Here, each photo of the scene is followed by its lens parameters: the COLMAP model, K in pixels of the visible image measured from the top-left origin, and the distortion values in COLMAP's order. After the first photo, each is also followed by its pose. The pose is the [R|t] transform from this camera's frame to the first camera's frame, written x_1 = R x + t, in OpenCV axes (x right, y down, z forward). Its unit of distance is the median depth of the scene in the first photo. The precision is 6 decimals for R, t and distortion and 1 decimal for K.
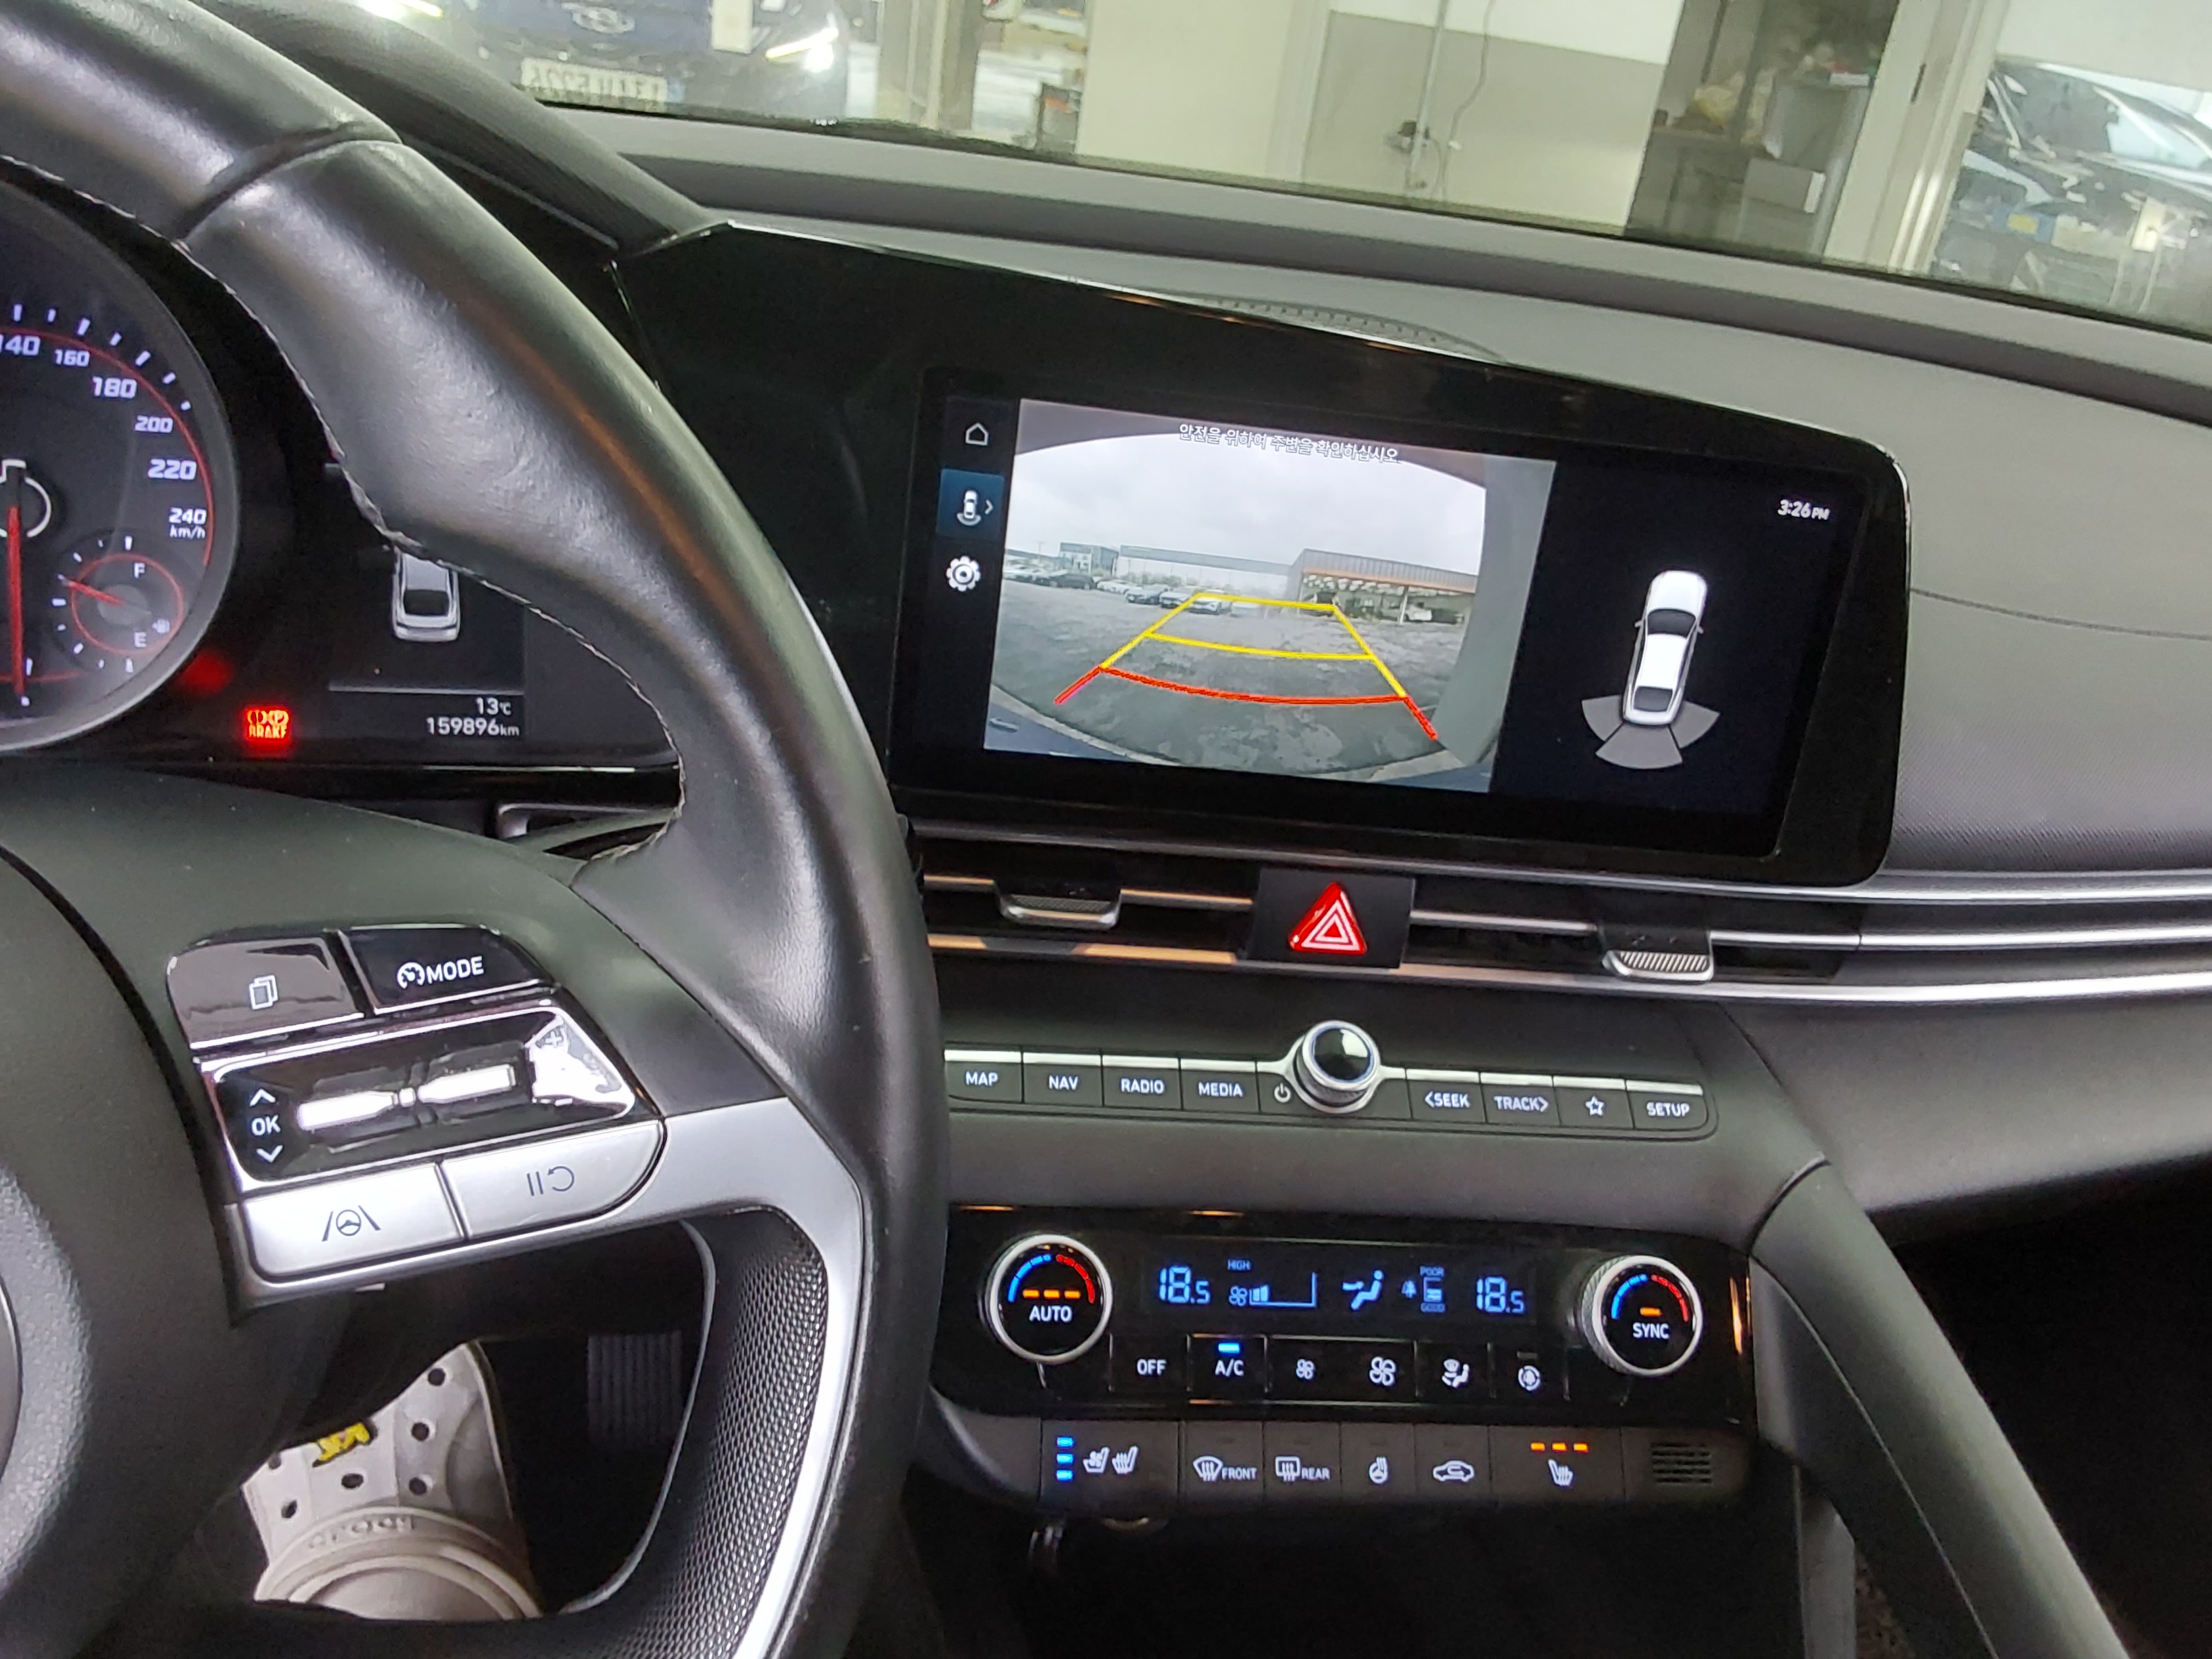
lens RADIAL K [[1786.6, 0, 1108.4], [0, 1786.6, 905.9], [0, 0, 1]] dist [0.084649, -0.153418]
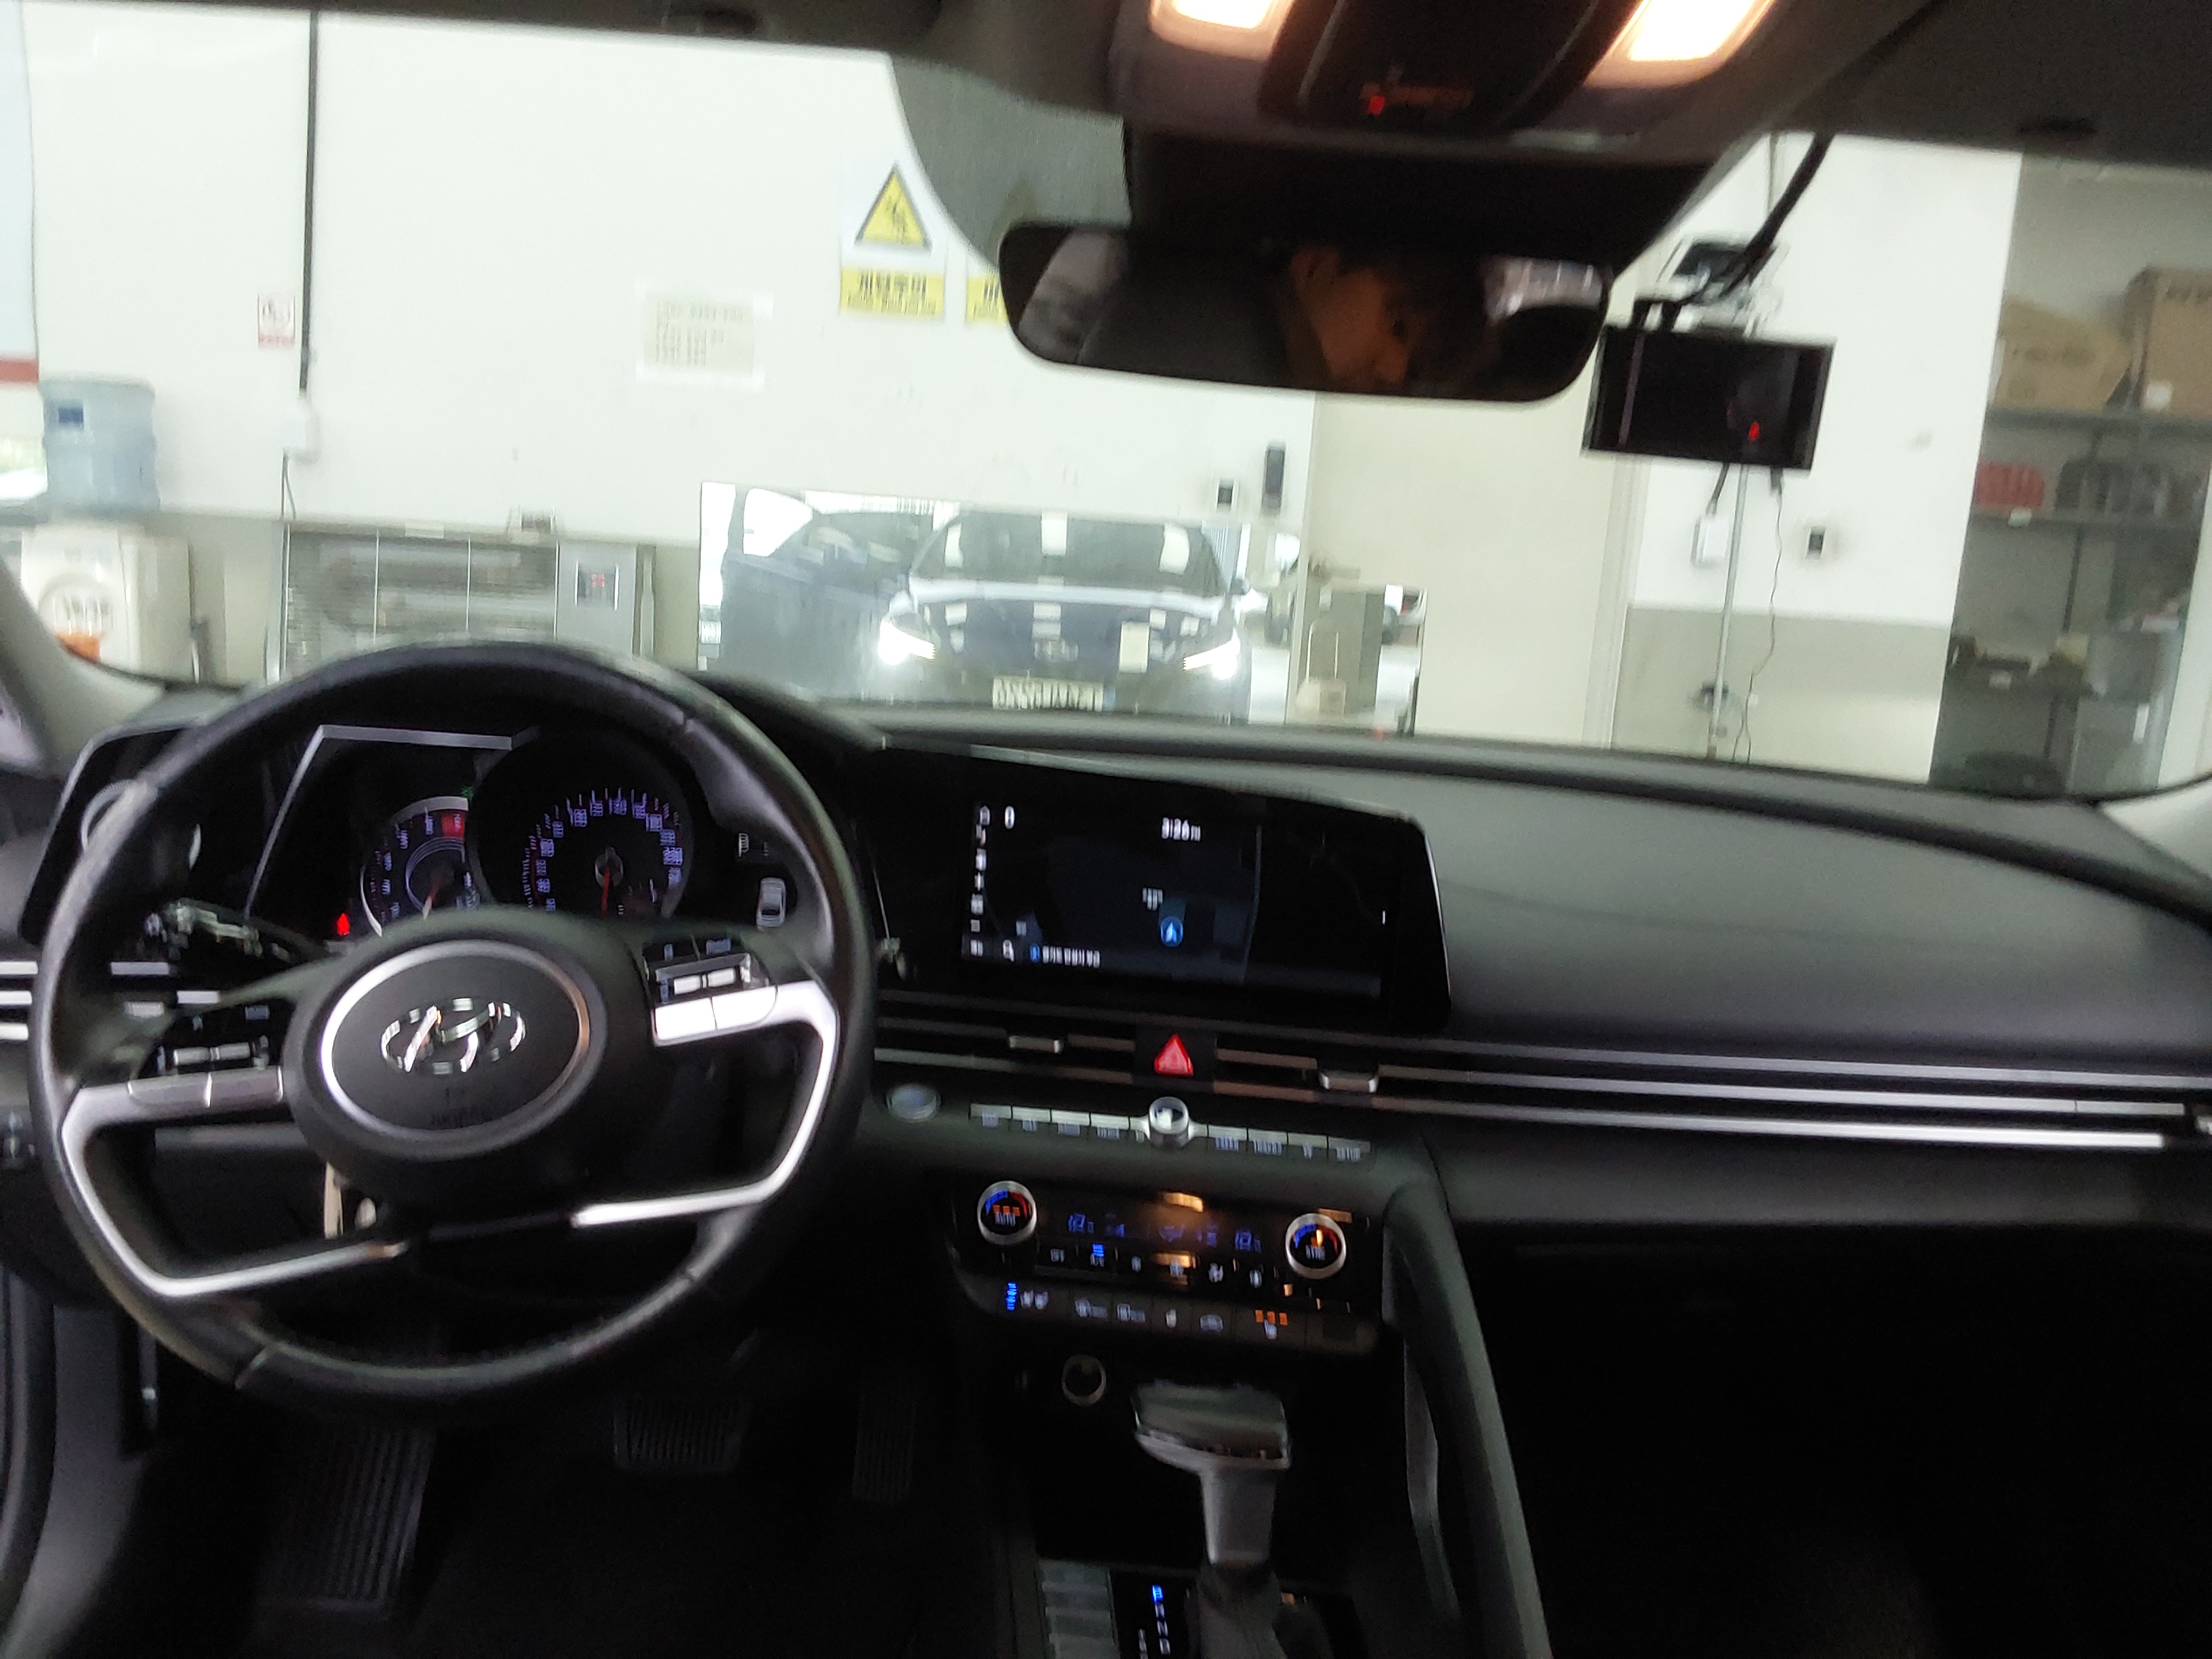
lens RADIAL K [[1786.6, 0, 1108.4], [0, 1786.6, 905.9], [0, 0, 1]] dist [0.084649, -0.153418]
pose [[0.969058, -0.028234, -0.245212, 0.585993], [-0.046160, 0.955181, -0.292402, 0.467029], [0.242478, 0.294674, 0.924322, -0.974960]]
